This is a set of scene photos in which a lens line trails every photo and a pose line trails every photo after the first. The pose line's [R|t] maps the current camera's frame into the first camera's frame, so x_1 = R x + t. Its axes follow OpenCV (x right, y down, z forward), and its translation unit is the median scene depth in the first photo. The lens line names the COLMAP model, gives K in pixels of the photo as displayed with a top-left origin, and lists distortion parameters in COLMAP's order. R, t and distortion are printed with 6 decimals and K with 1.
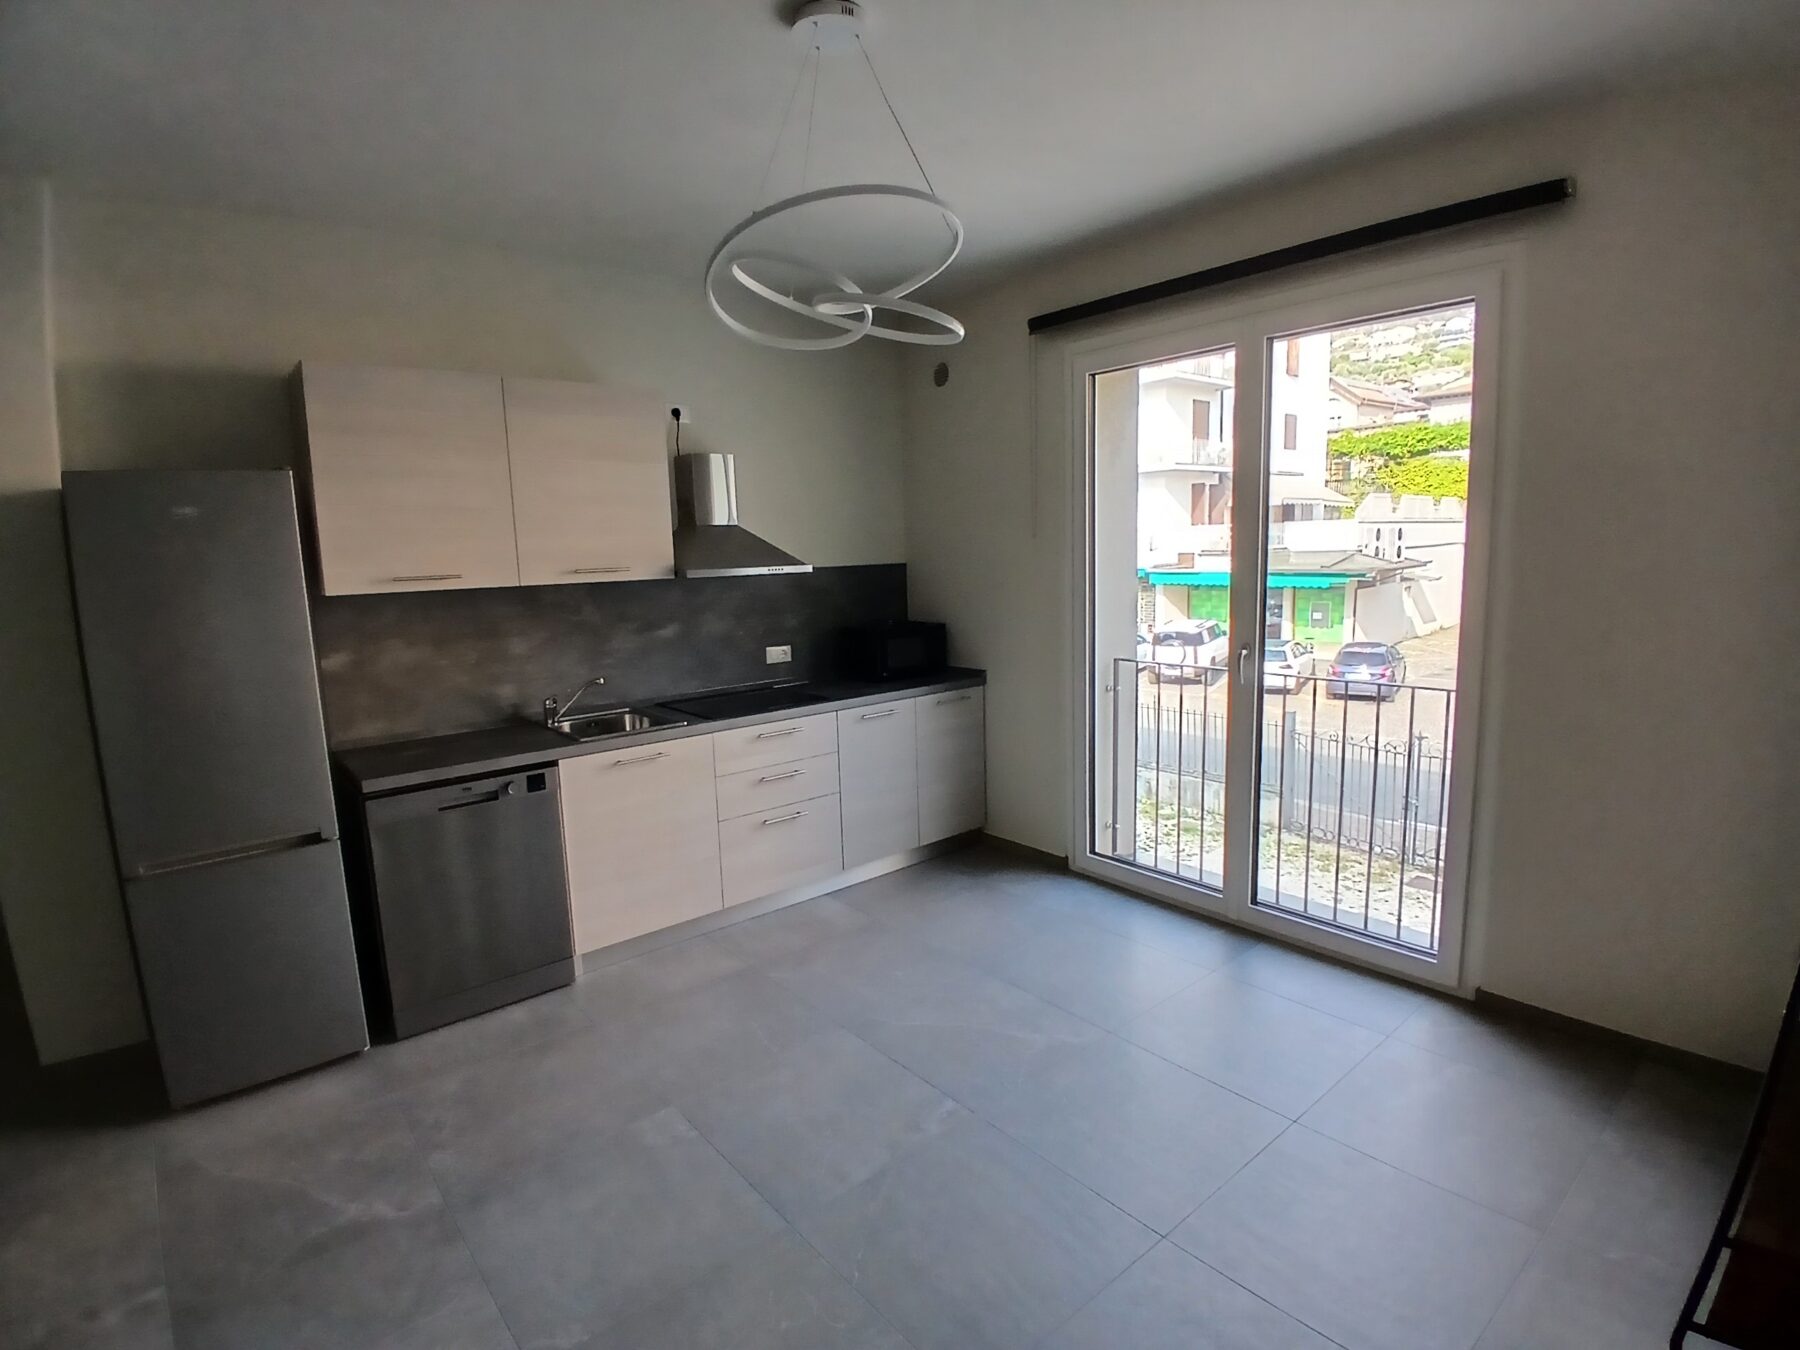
lens RADIAL K [[907.4, 0, 900.0], [0, 907.4, 675.0], [0, 0, 1]] dist [-0.000607, -0.000190]
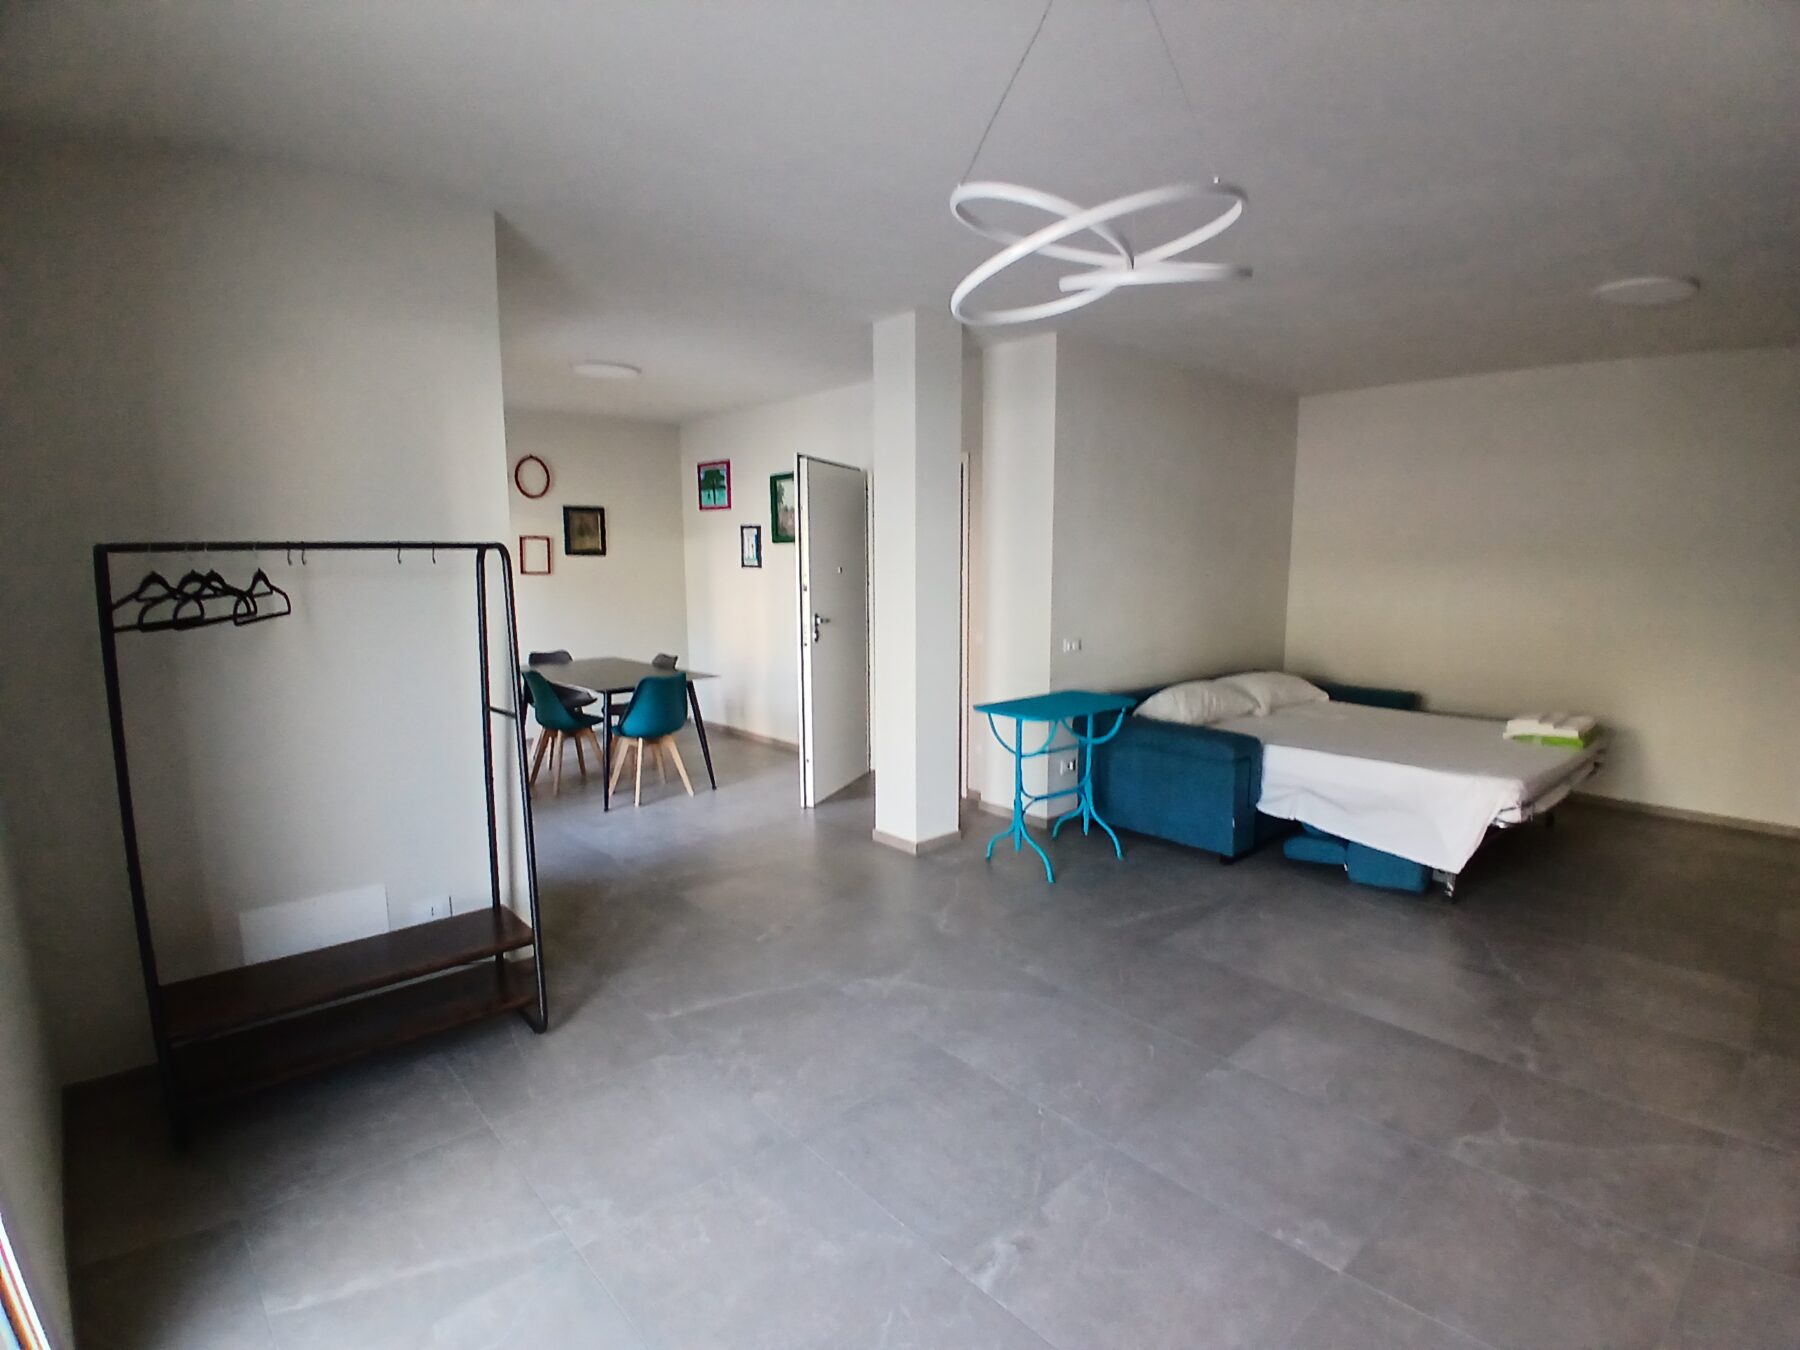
lens RADIAL K [[907.4, 0, 900.0], [0, 907.4, 675.0], [0, 0, 1]] dist [-0.000607, -0.000190]
pose [[-0.999519, 0.027856, -0.013625, 0.137629], [0.022829, 0.958363, 0.284637, -0.277215], [0.020986, 0.284189, -0.958539, 1.790494]]
